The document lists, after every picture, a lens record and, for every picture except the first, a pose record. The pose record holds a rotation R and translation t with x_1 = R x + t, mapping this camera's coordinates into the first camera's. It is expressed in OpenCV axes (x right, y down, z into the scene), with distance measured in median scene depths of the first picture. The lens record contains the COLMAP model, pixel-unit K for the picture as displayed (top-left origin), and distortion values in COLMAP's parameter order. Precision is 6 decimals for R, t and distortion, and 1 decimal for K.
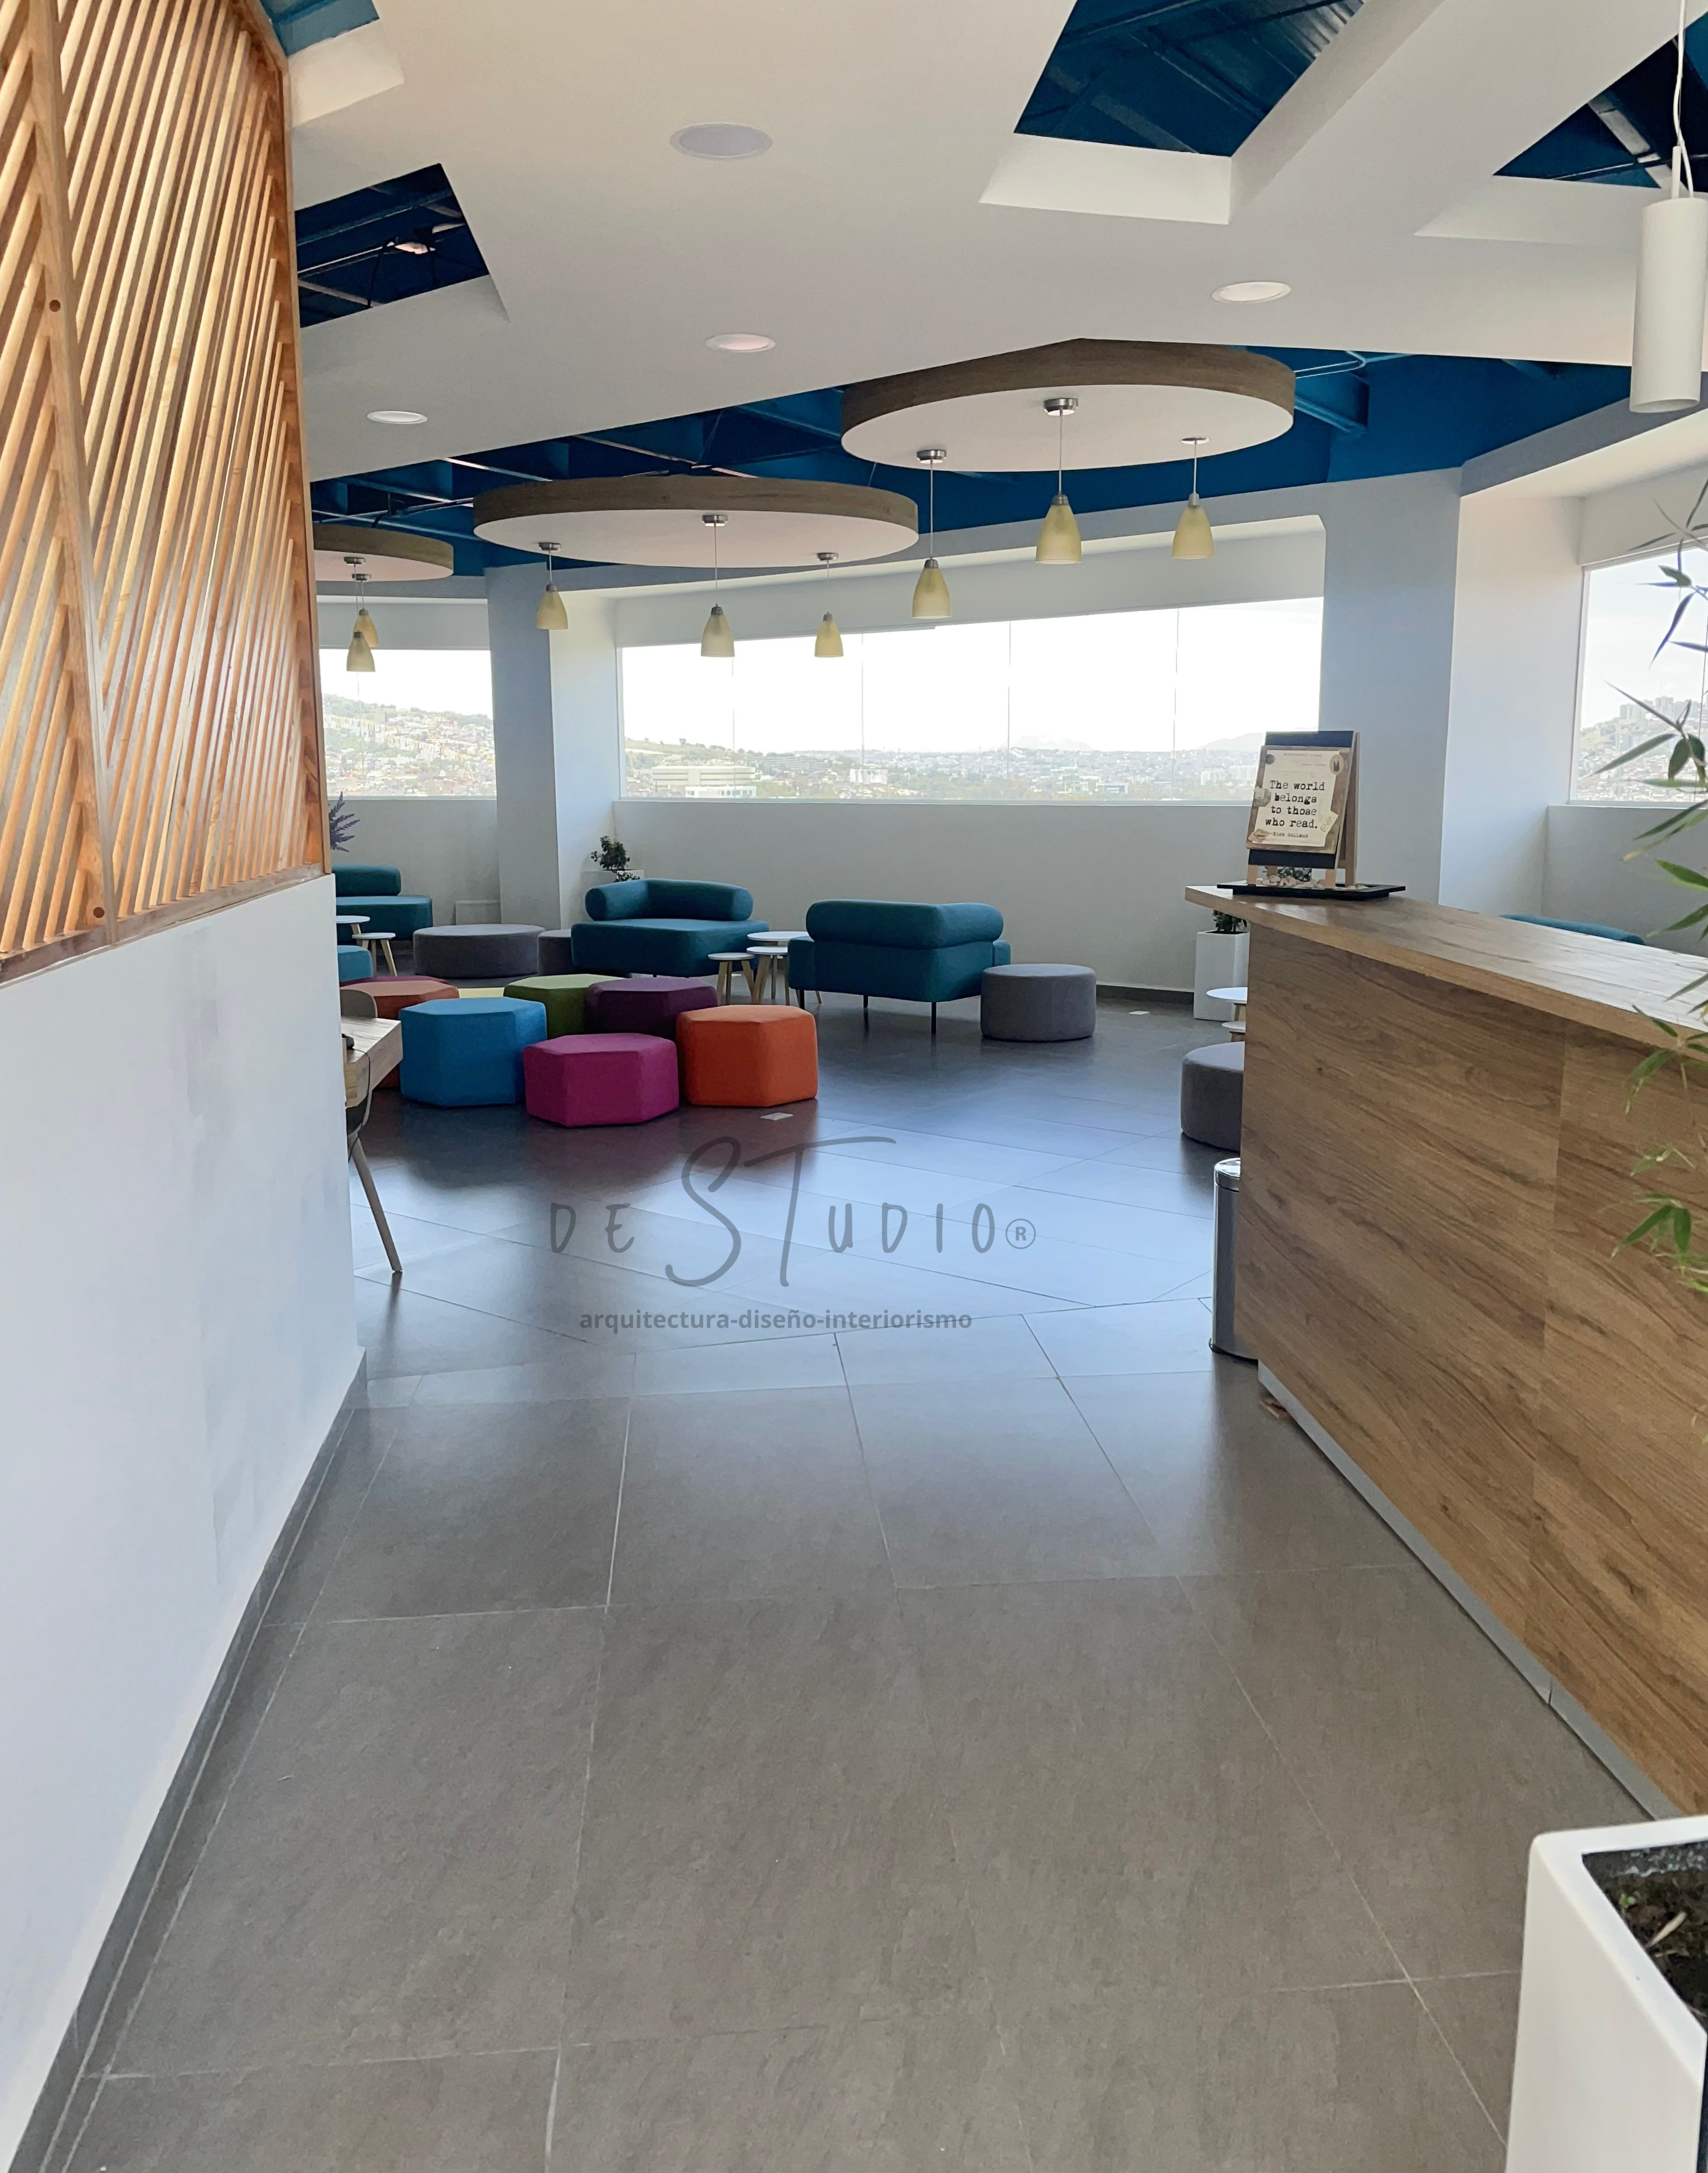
lens RADIAL K [[1694.4, 0, 860.7], [0, 1694.4, 1068.8], [0, 0, 1]] dist [0.065611, -0.004119]
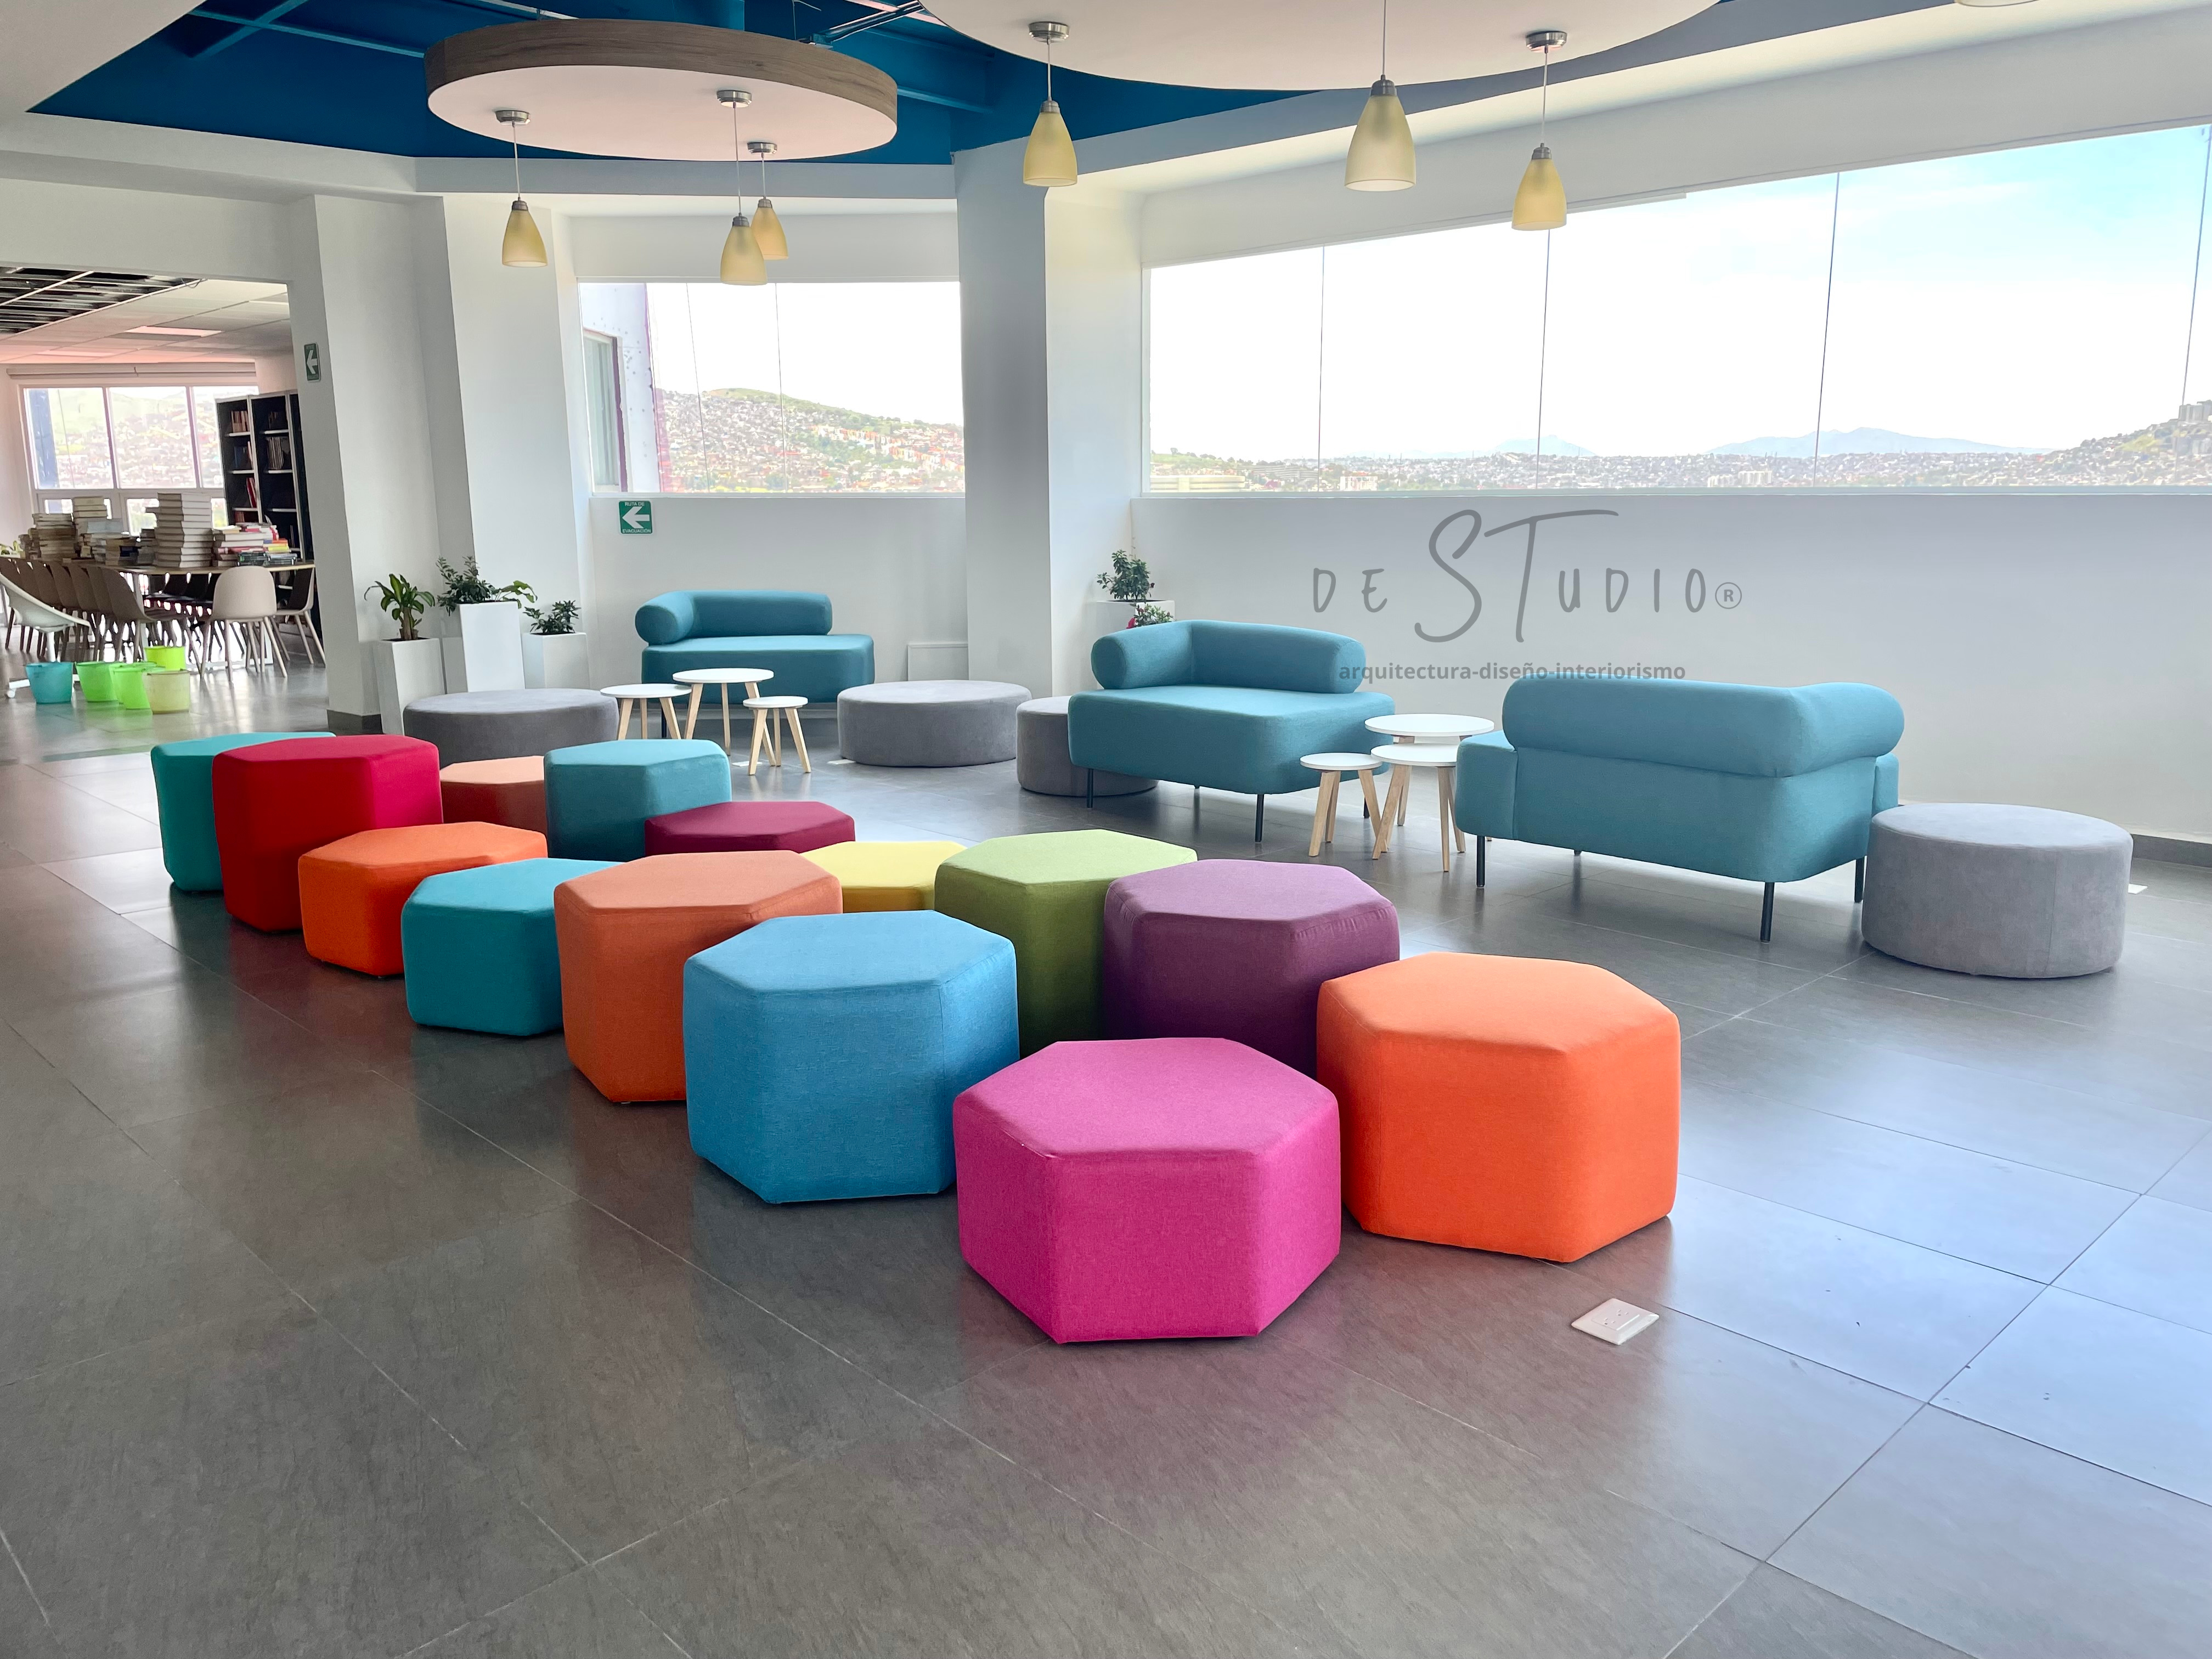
lens RADIAL K [[1667.2, 0, 1115.1], [0, 1667.2, 809.6], [0, 0, 1]] dist [0.083930, -0.104232]
pose [[0.990674, 0.023240, -0.134255, -0.070581], [-0.020407, 0.999540, 0.022433, -0.056934], [0.134714, -0.019483, 0.990693, 0.395227]]
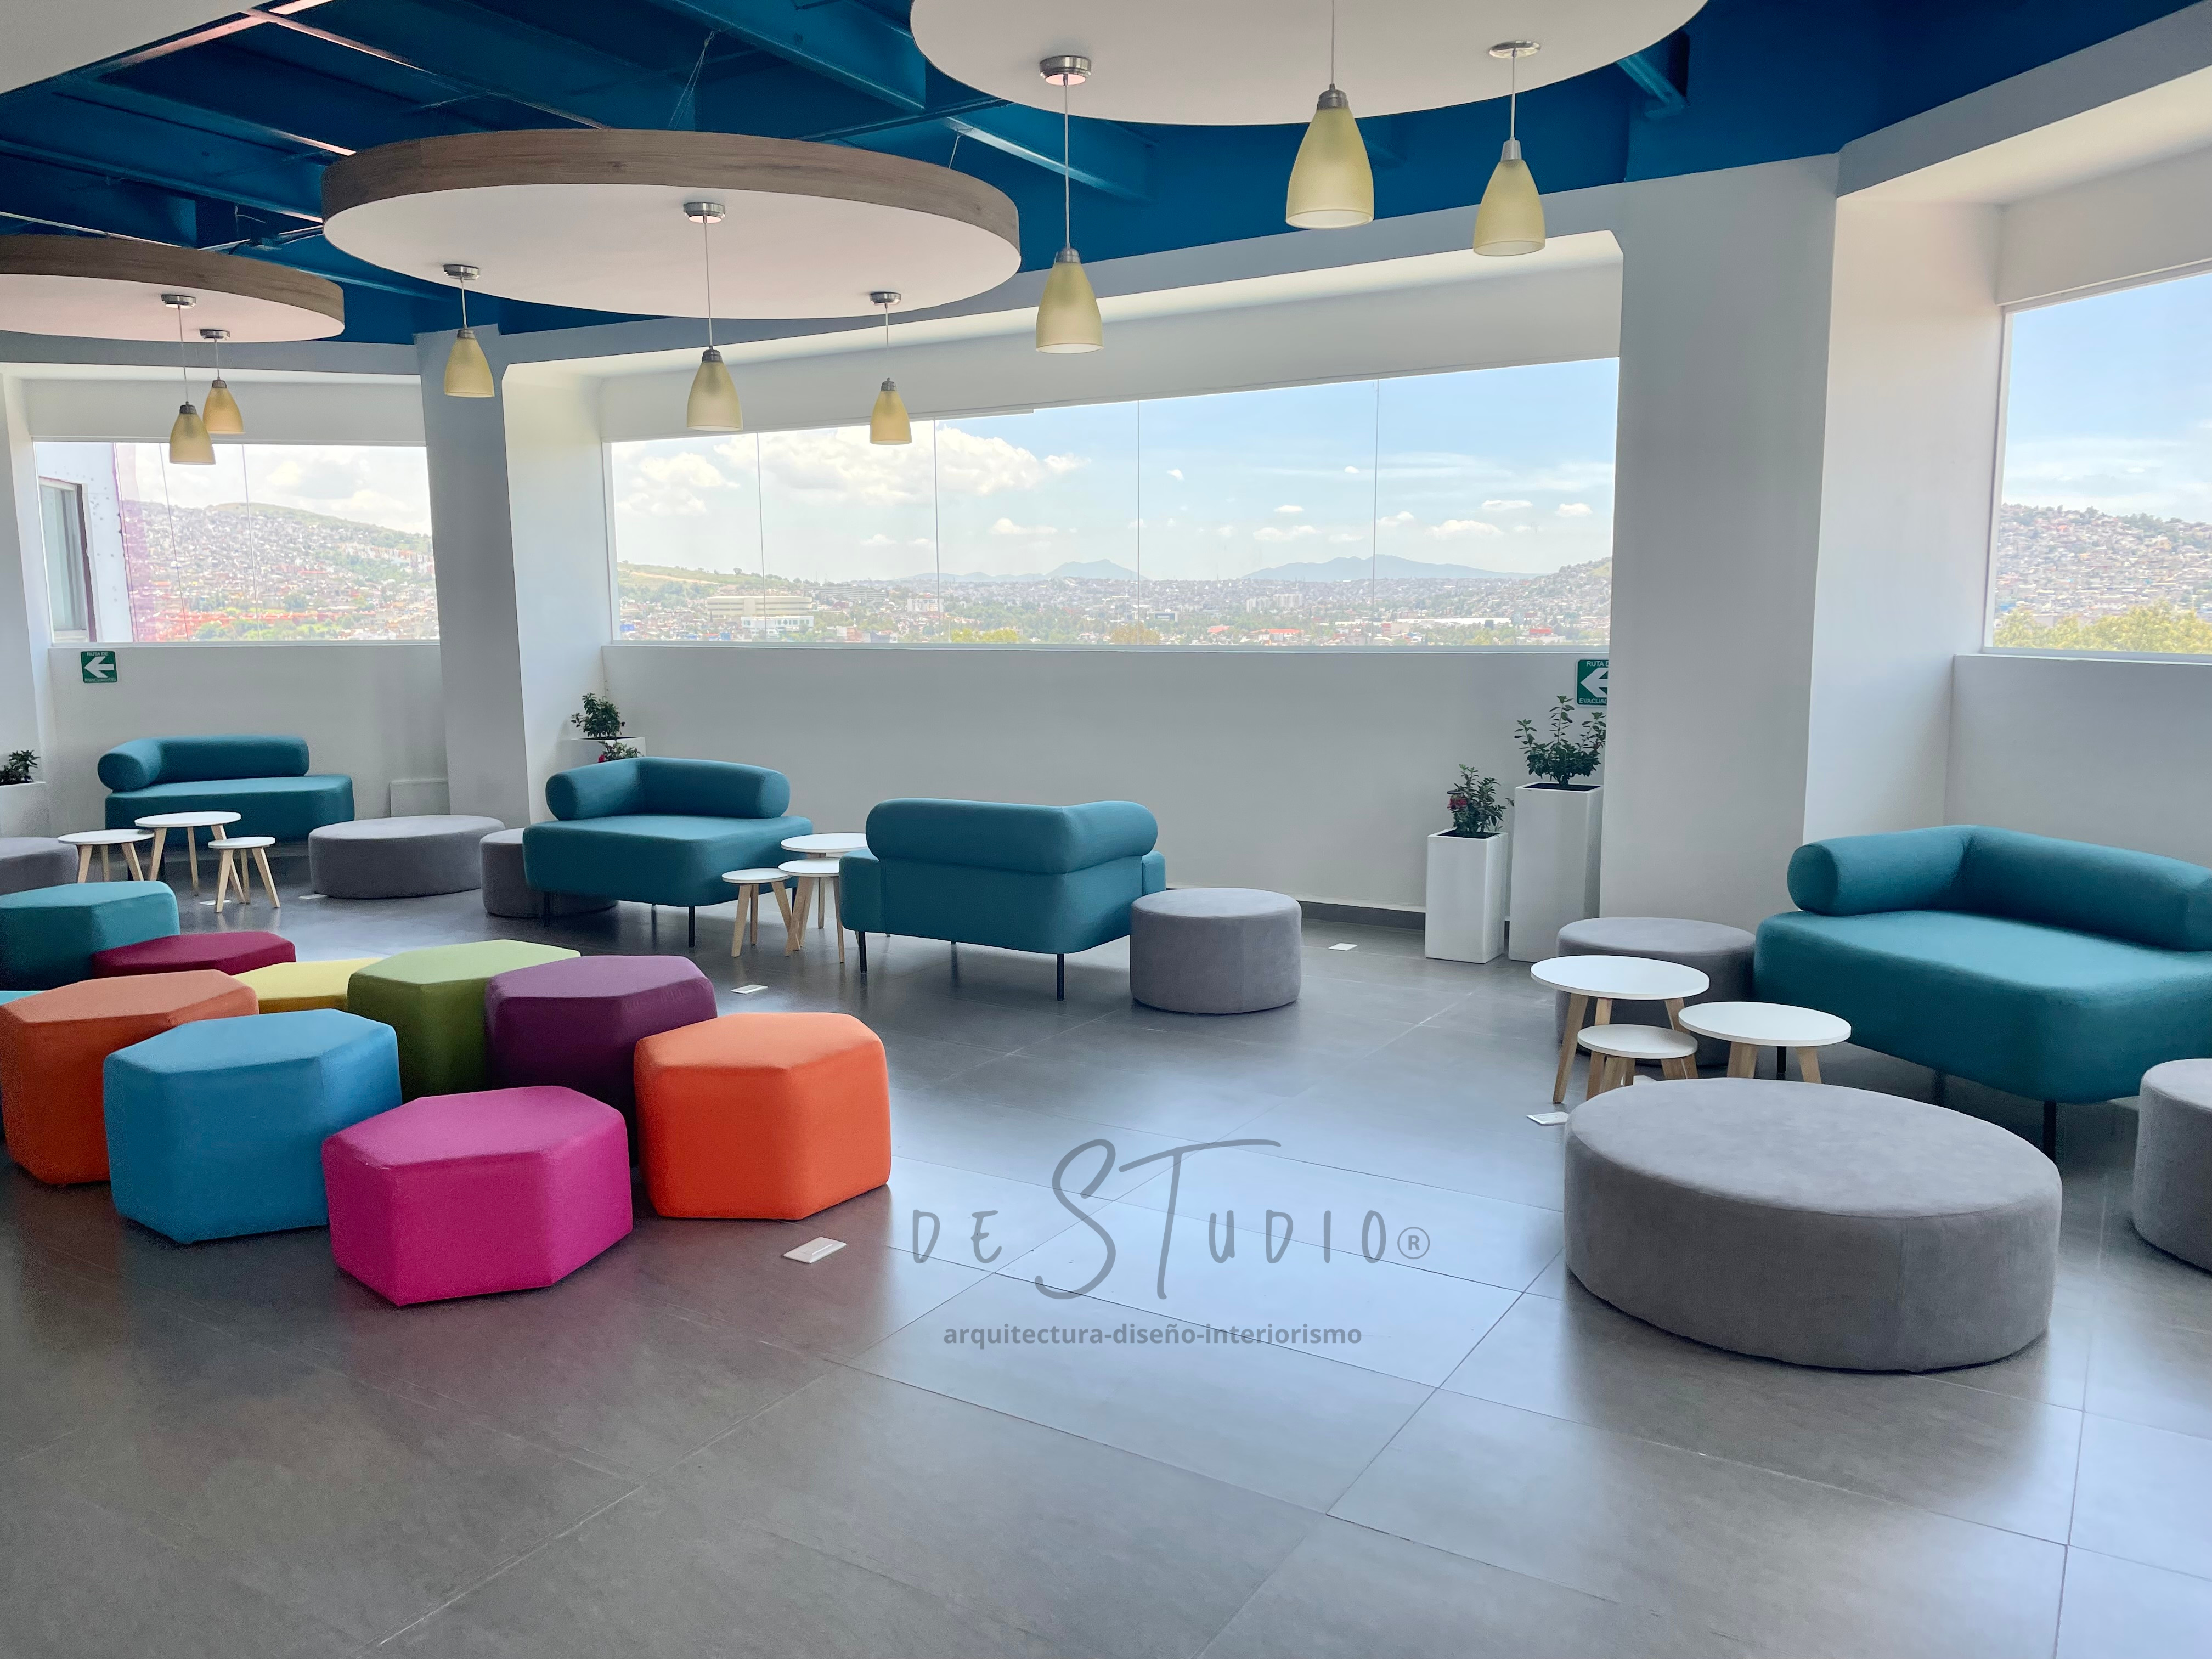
lens RADIAL K [[1667.2, 0, 1090.4], [0, 1667.2, 840.3], [0, 0, 1]] dist [0.083930, -0.104232]
pose [[0.994782, -0.020124, 0.100017, -0.008507], [0.023176, 0.999298, -0.029448, -0.053592], [-0.099354, 0.031612, 0.994550, 0.289992]]
